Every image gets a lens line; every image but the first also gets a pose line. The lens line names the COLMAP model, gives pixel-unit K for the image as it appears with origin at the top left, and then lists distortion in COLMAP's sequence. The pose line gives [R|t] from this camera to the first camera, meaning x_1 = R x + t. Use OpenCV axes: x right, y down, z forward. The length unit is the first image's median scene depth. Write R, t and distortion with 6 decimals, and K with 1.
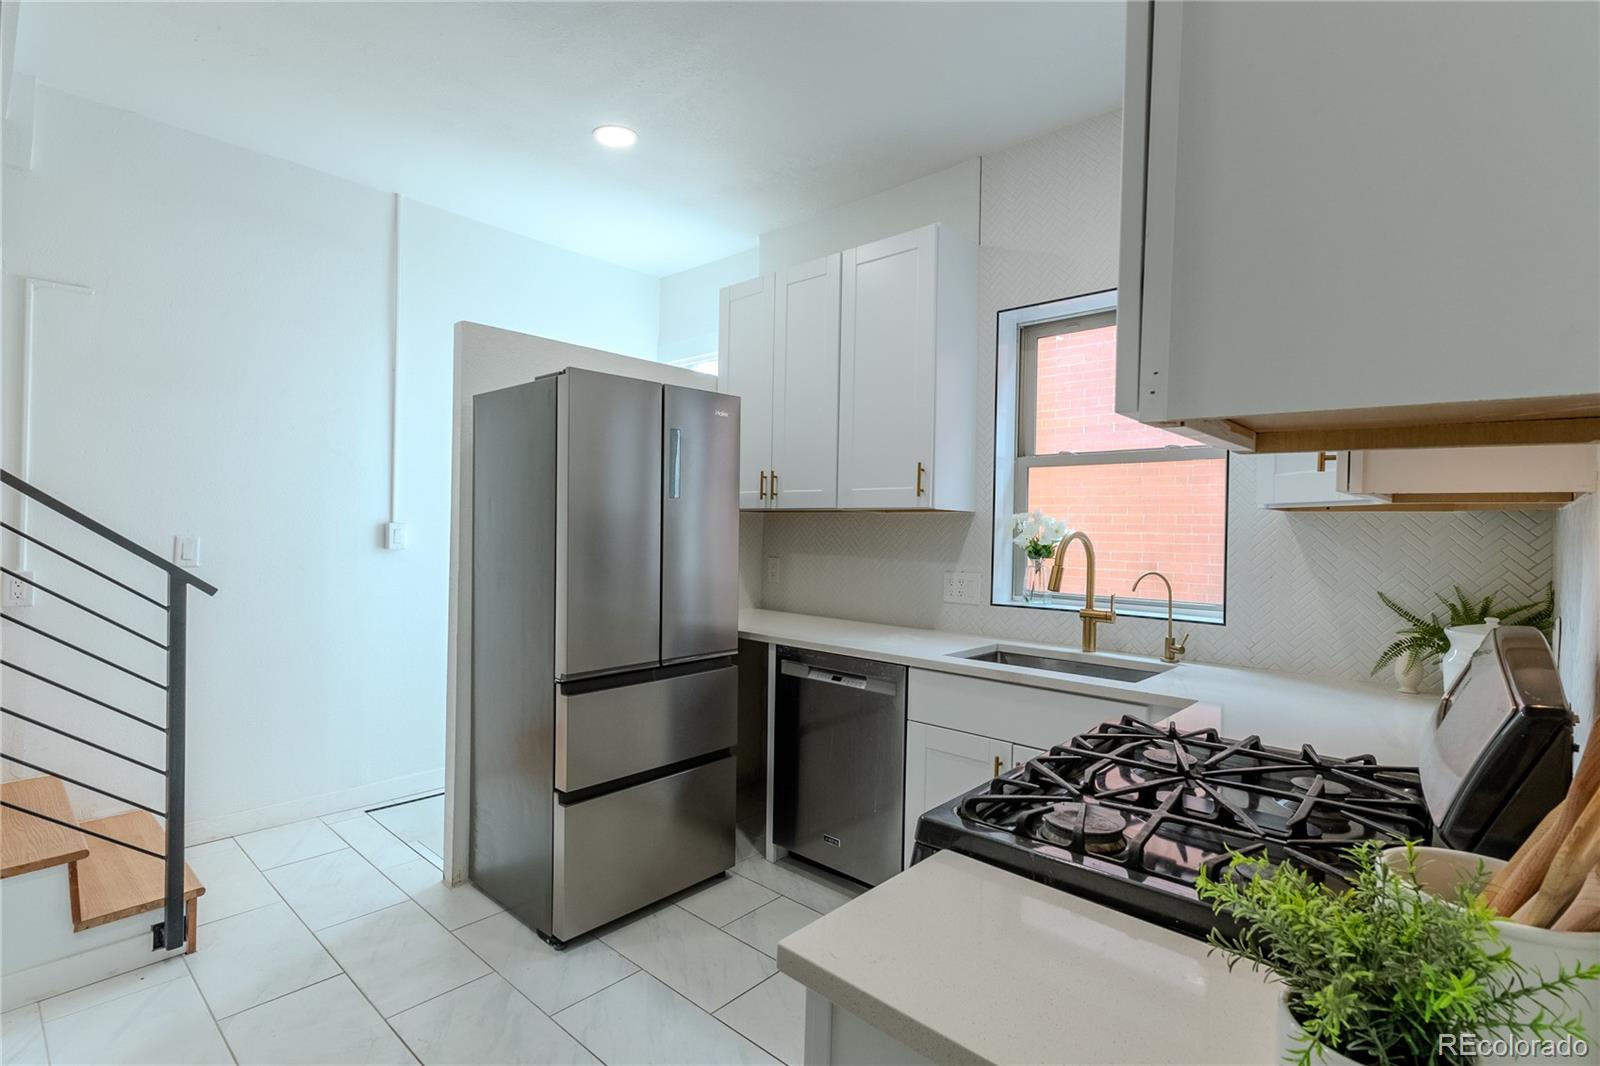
lens RADIAL K [[758.1, 0, 800.9], [0, 758.1, 536.2], [0, 0, 1]] dist [0.002767, -0.000734]
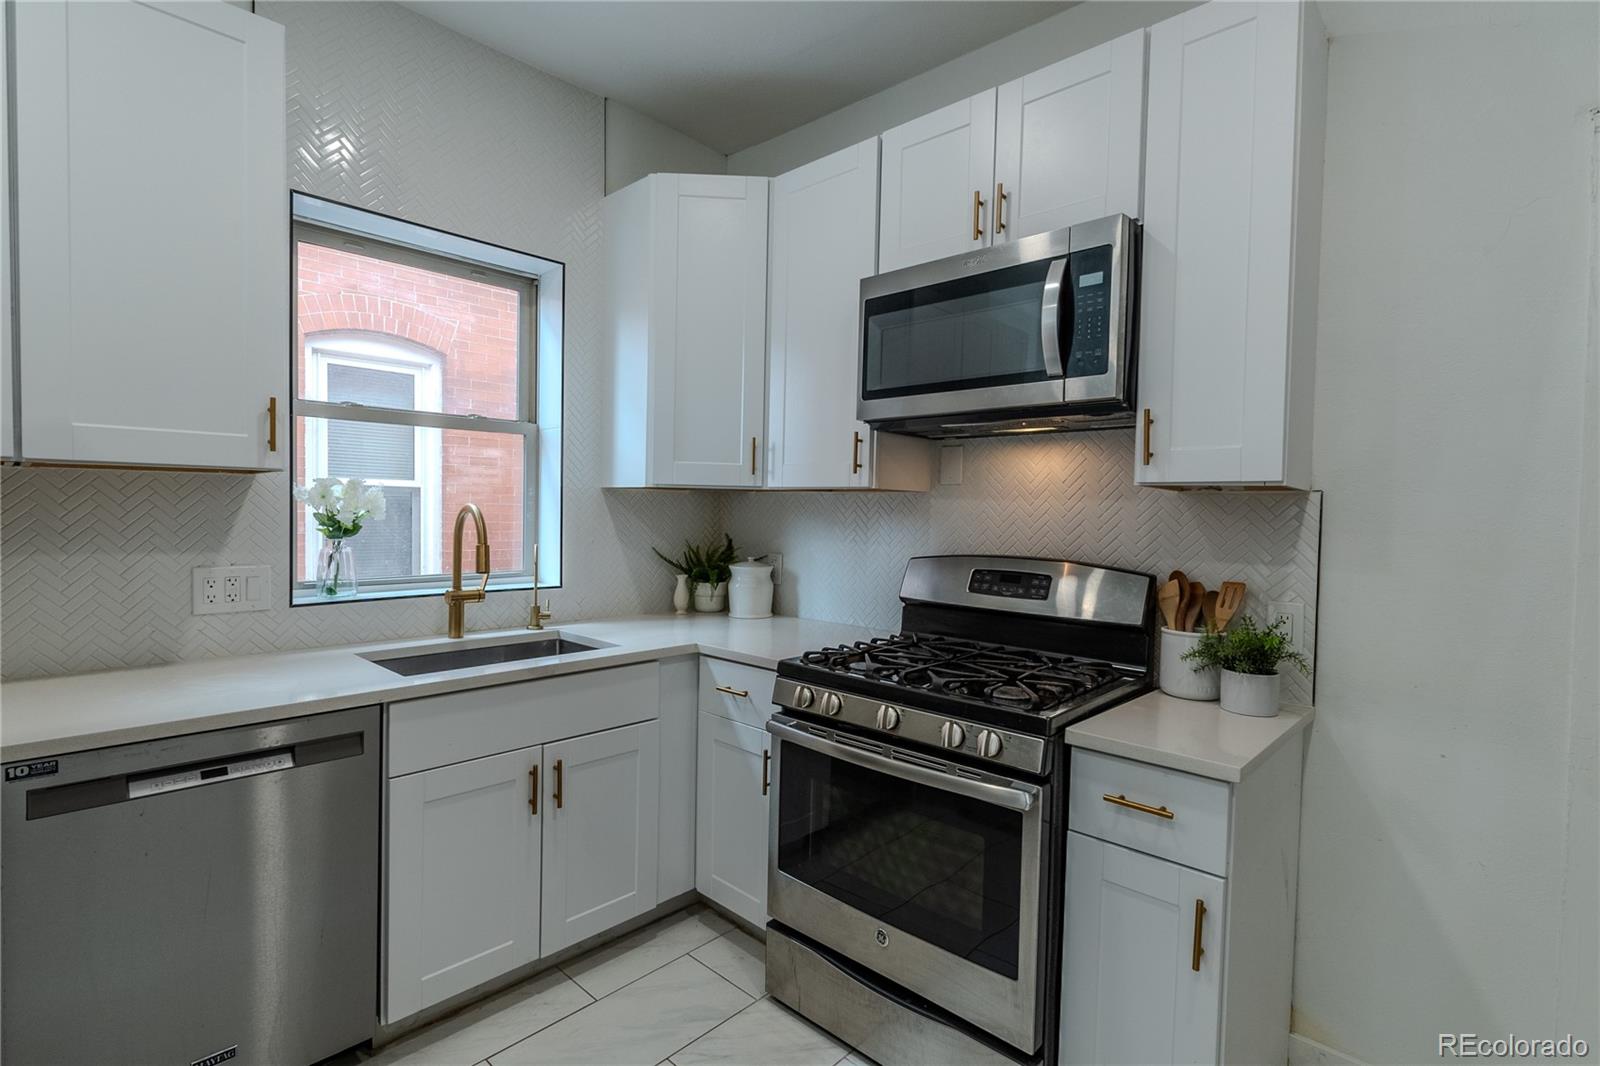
lens RADIAL K [[758.1, 0, 799.6], [0, 758.1, 535.9], [0, 0, 1]] dist [0.002767, -0.000734]
pose [[0.014512, -0.051996, 0.998542, -0.480334], [-0.005753, 0.998626, 0.052084, -0.016340], [-0.999878, -0.006501, 0.014193, 0.550714]]
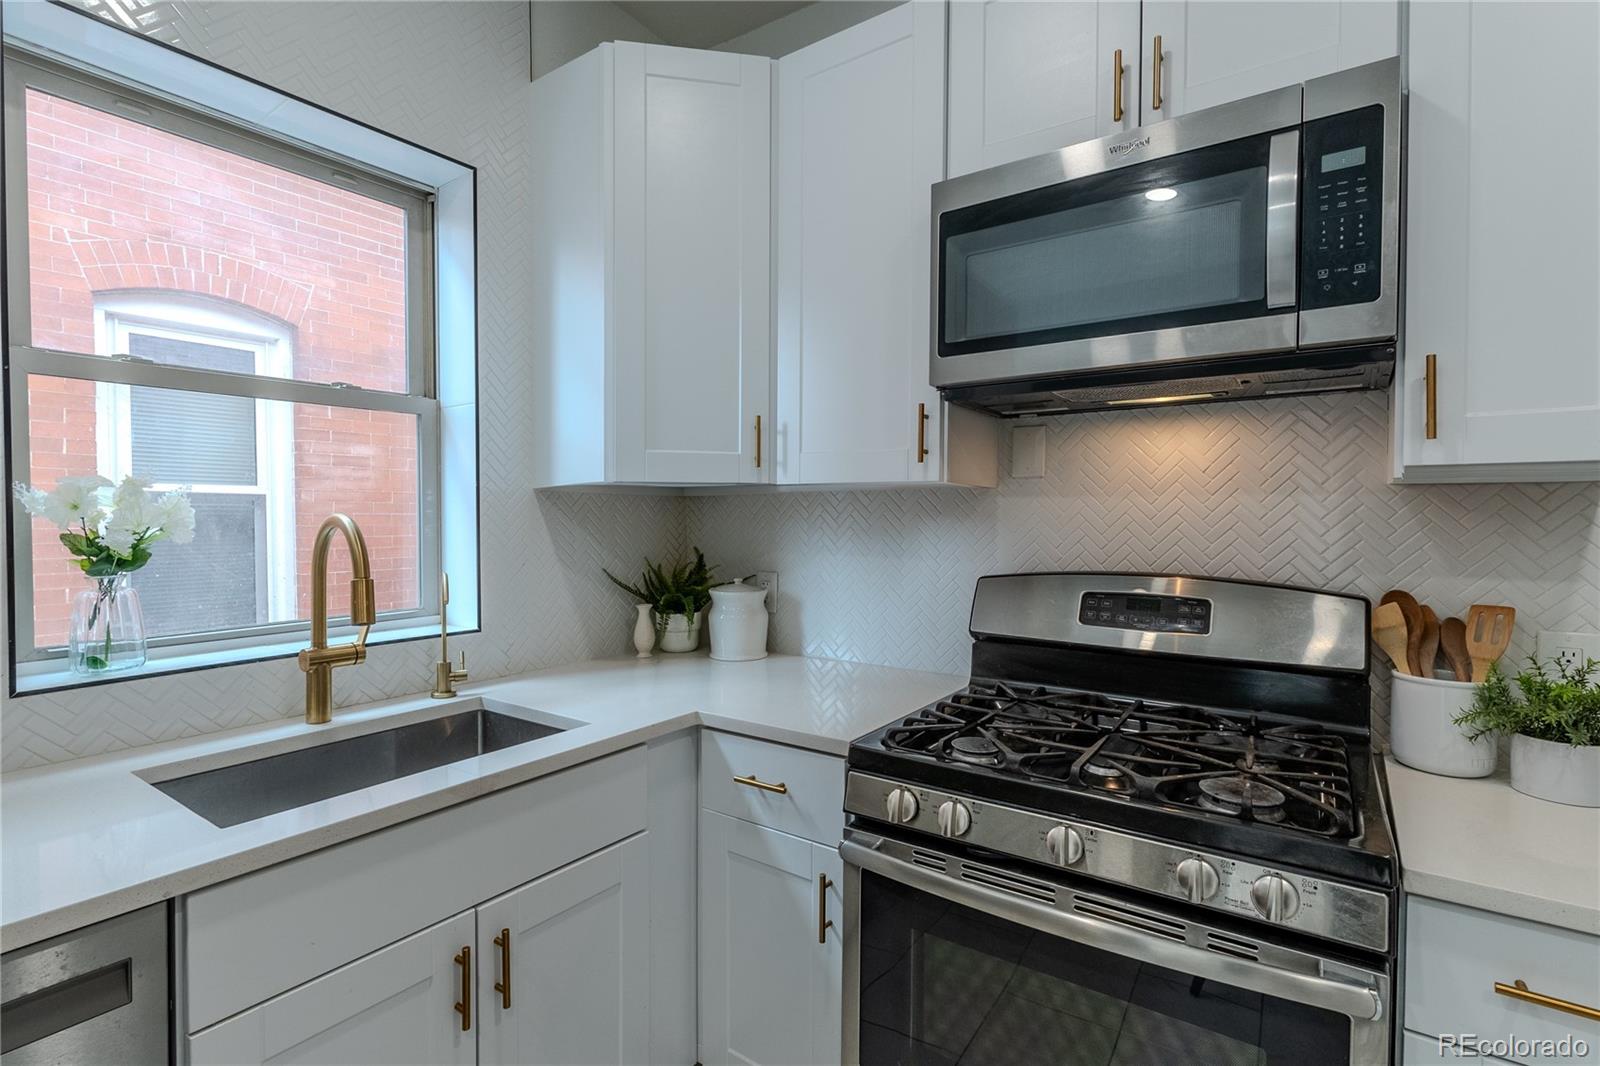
lens RADIAL K [[758.1, 0, 797.4], [0, 758.1, 535.9], [0, 0, 1]] dist [0.002767, -0.000734]
pose [[-0.126385, -0.046201, 0.990905, -0.224329], [0.008639, 0.998826, 0.047672, -0.013616], [-0.991944, 0.014585, -0.125837, 0.671109]]
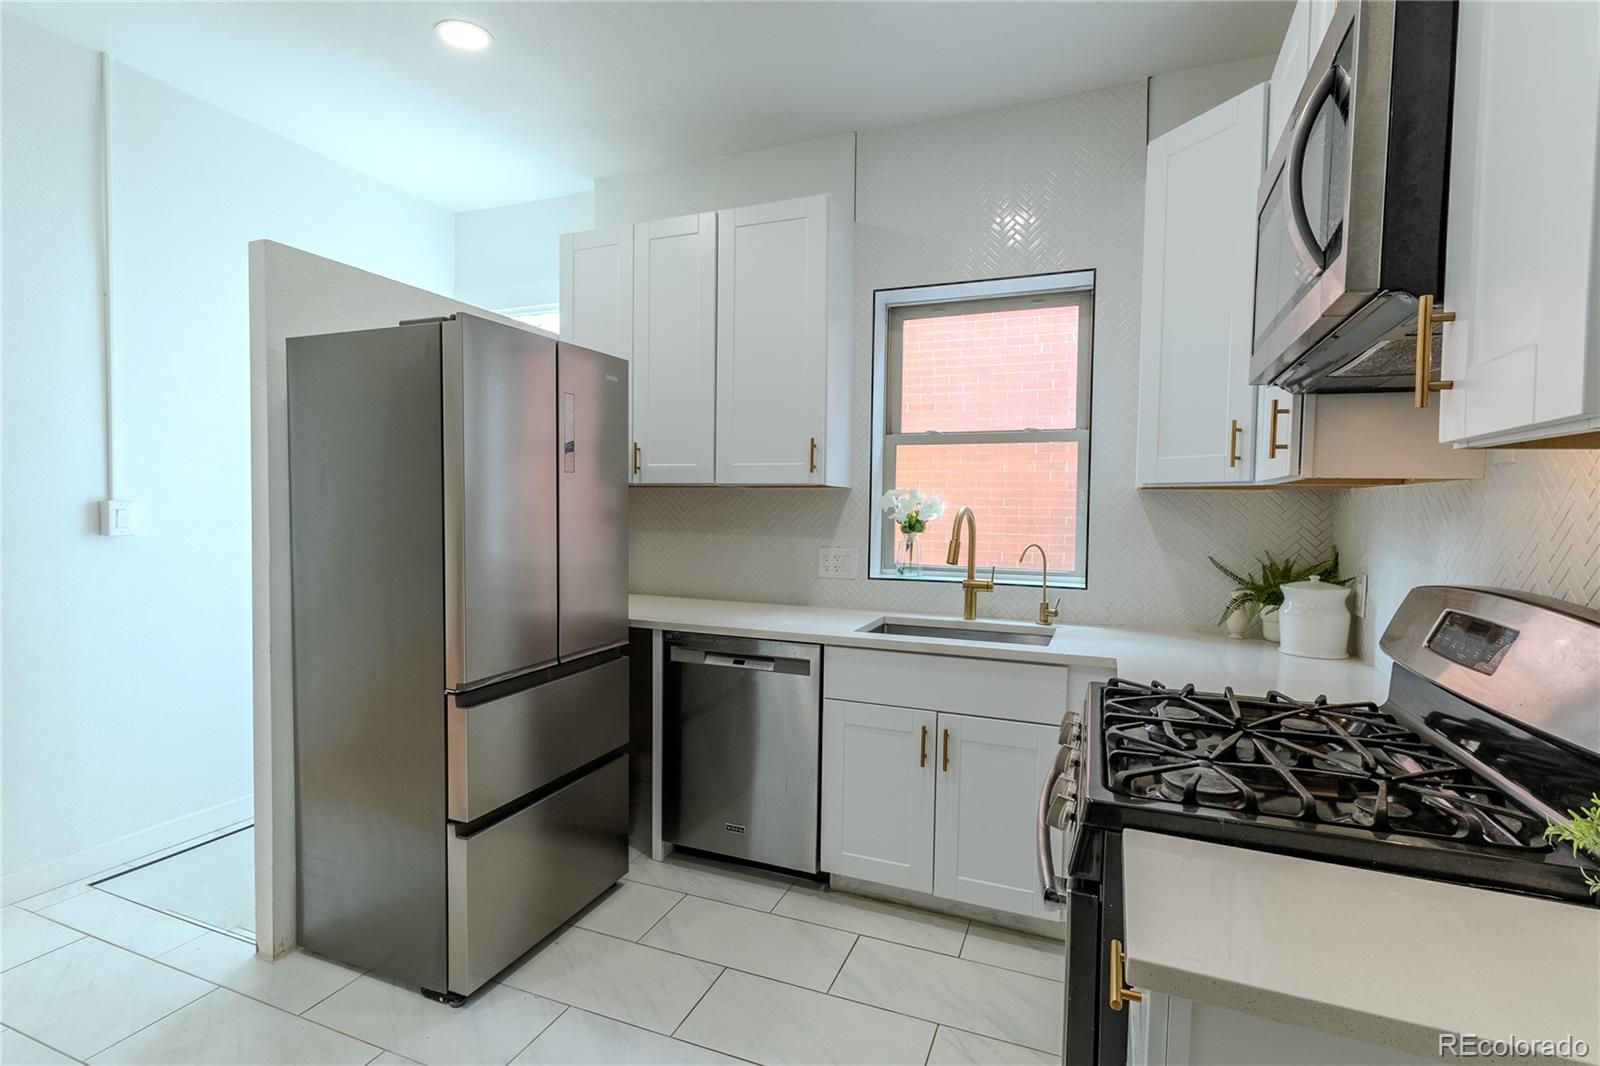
lens RADIAL K [[758.1, 0, 799.7], [0, 758.1, 536.1], [0, 0, 1]] dist [0.002767, -0.000734]
pose [[0.938202, -0.019950, 0.345512, -0.204071], [0.007326, 0.999258, 0.037806, -0.007233], [-0.346010, -0.032939, 0.937653, 0.076009]]
